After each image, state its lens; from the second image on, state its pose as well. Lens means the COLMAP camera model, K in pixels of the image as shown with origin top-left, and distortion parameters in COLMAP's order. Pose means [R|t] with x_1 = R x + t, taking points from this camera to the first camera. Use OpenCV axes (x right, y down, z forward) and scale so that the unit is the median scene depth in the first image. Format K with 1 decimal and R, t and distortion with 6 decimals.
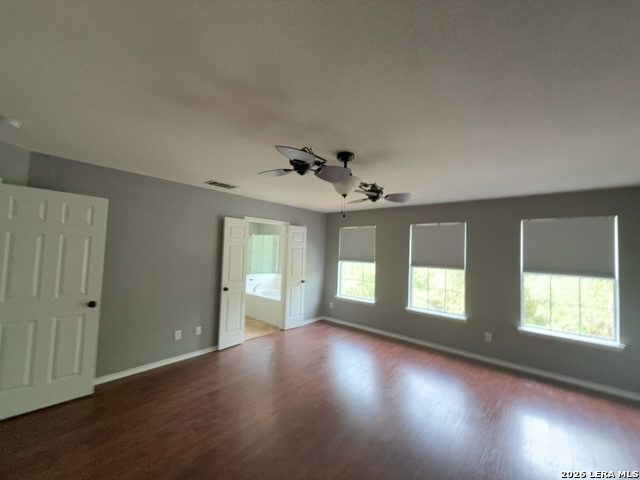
lens RADIAL K [[257.4, 0, 320.8], [0, 257.4, 237.4], [0, 0, 1]] dist [0.002369, 0.000267]
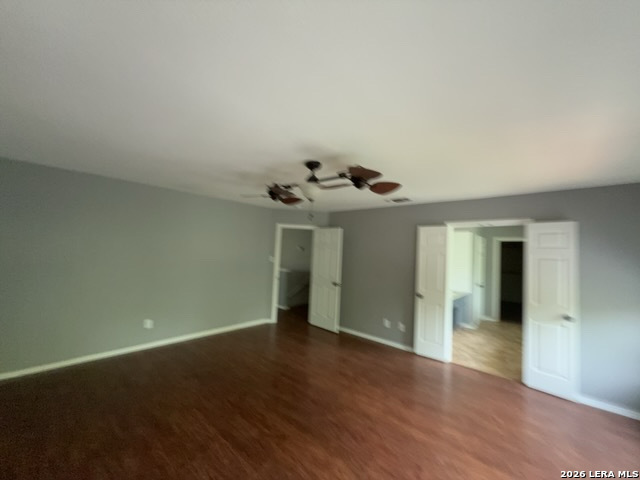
lens RADIAL K [[257.4, 0, 317.6], [0, 257.4, 237.7], [0, 0, 1]] dist [0.002369, 0.000267]
pose [[-0.040043, -0.084498, -0.995619, 0.663168], [0.011605, 0.996311, -0.085024, 0.047842], [0.999131, -0.014959, -0.038914, 0.604731]]
